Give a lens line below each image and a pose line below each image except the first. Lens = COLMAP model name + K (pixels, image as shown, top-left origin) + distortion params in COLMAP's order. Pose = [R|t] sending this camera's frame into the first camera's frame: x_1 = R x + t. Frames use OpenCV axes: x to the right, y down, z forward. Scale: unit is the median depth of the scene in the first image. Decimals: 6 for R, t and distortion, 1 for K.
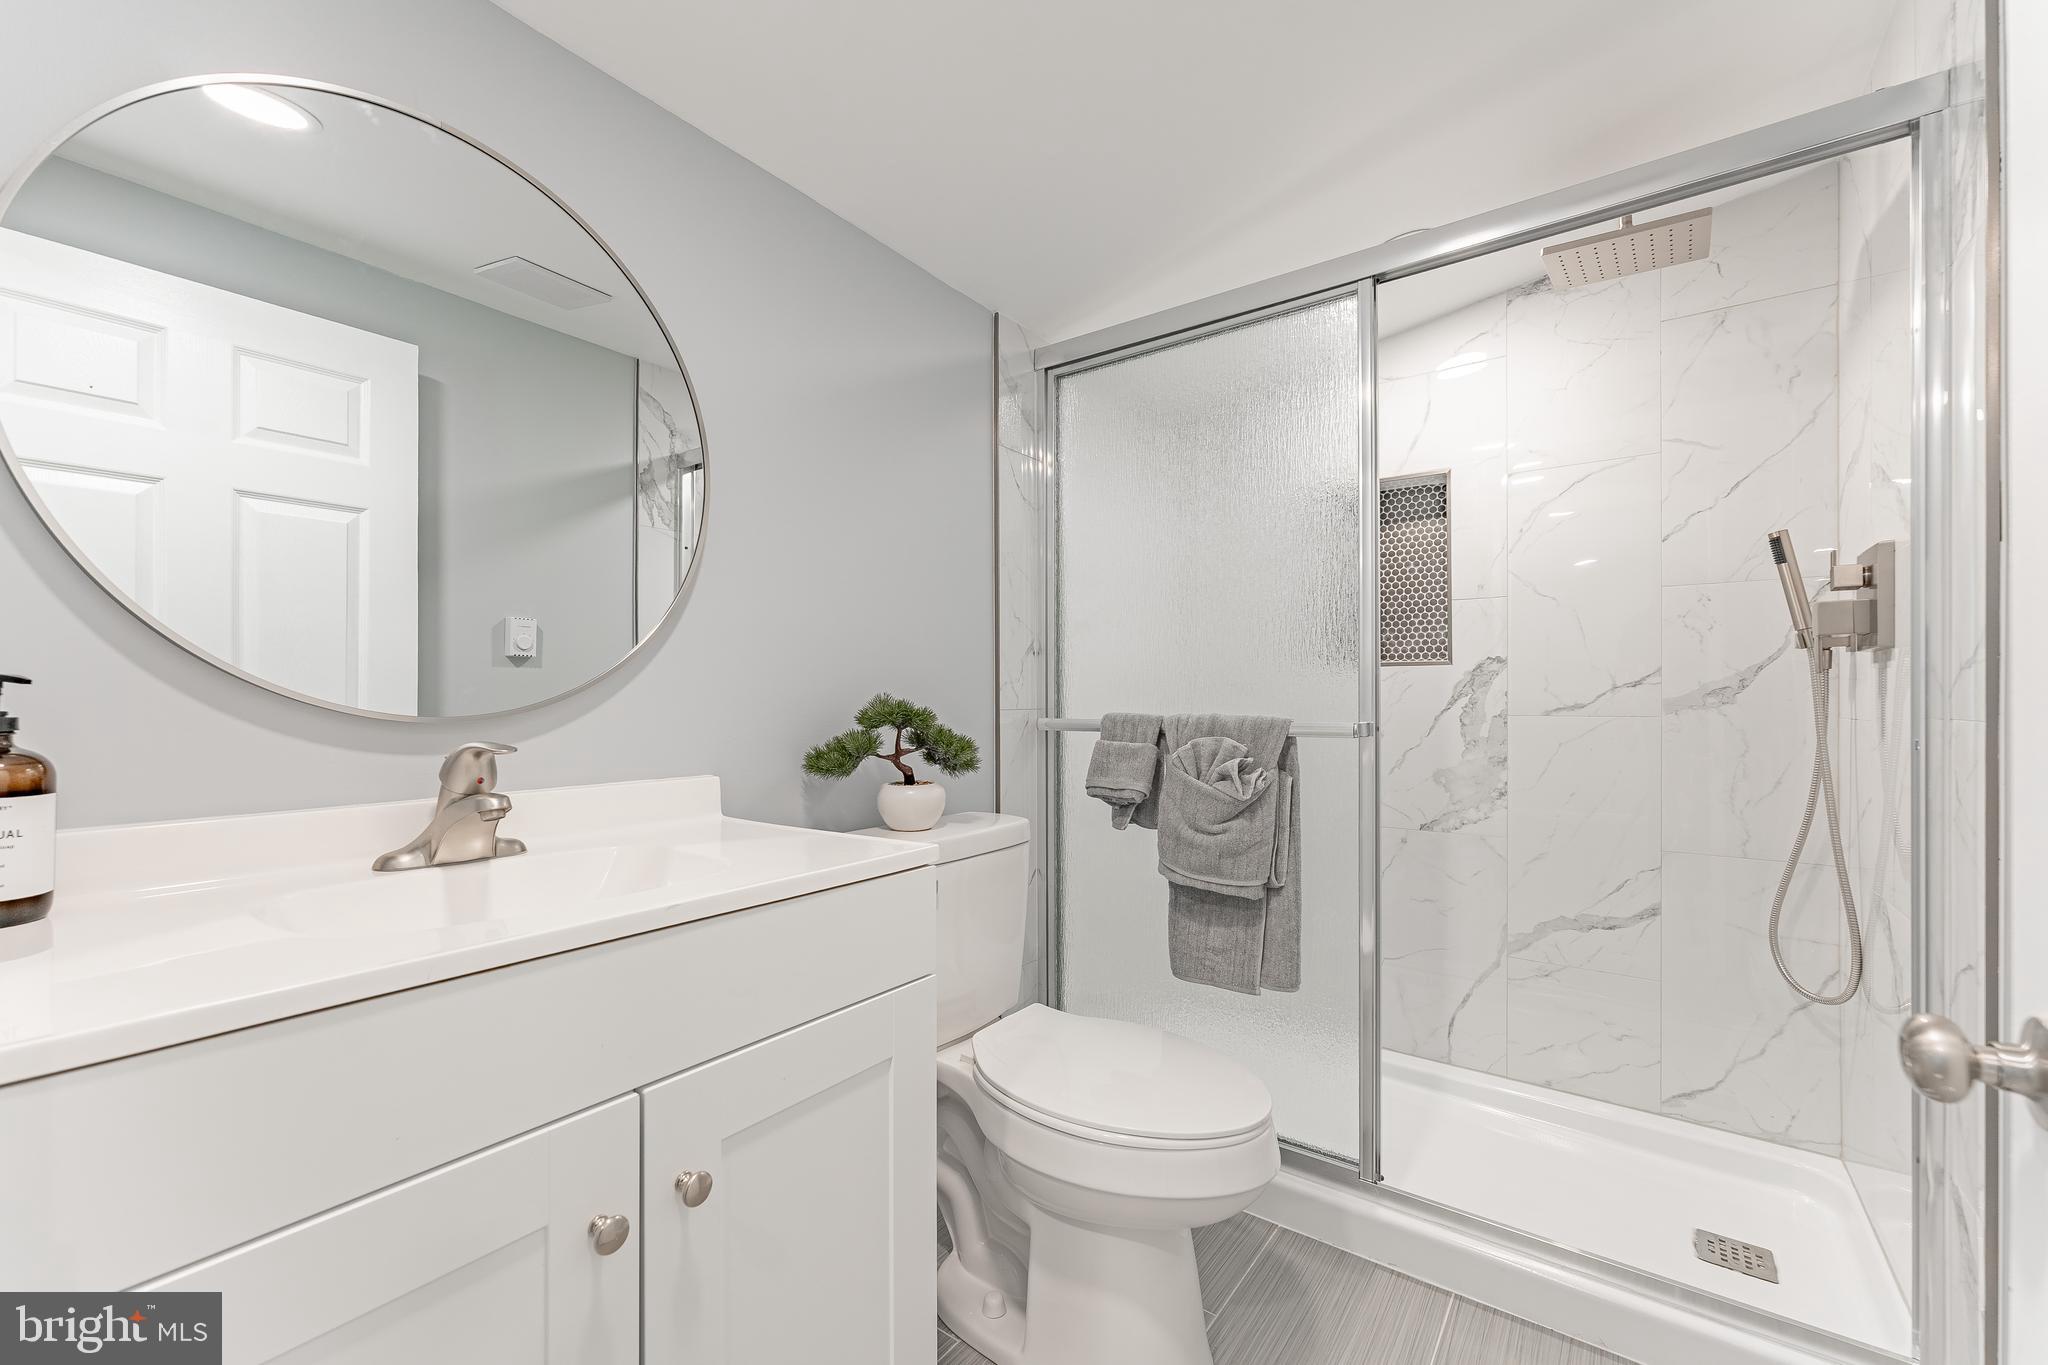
lens RADIAL K [[818.6, 0, 1022.0], [0, 818.6, 686.3], [0, 0, 1]] dist [0.001584, 0.000045]
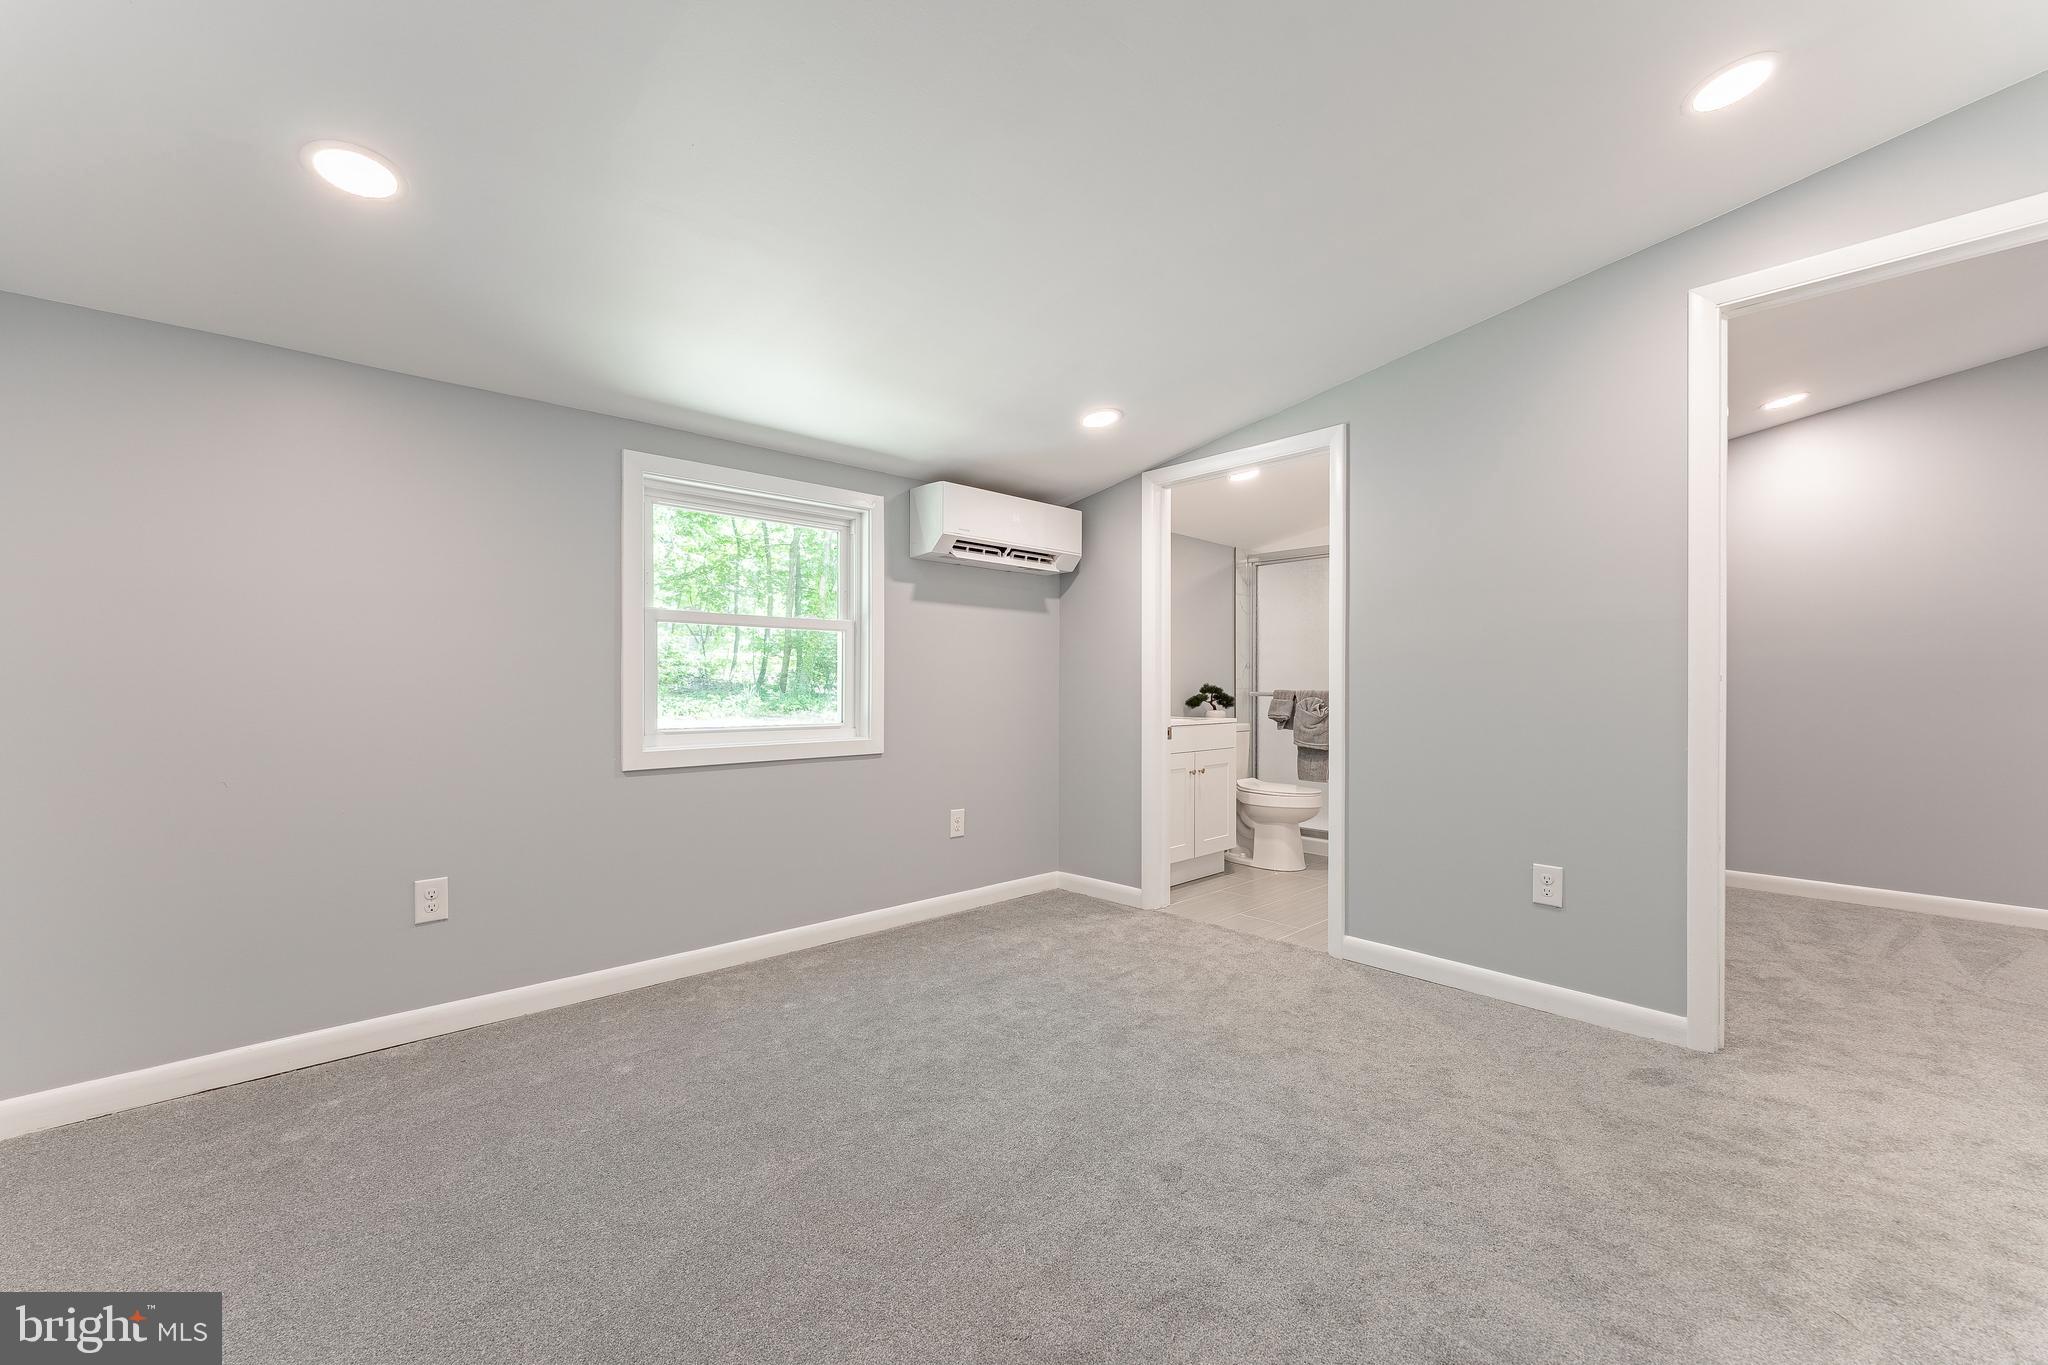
lens RADIAL K [[818.6, 0, 1022.0], [0, 818.6, 686.3], [0, 0, 1]] dist [0.001584, 0.000045]
pose [[0.982372, 0.002892, -0.186914, -0.247359], [0.001078, 0.999776, 0.021135, -0.042869], [0.186934, -0.020964, 0.982149, -2.107073]]
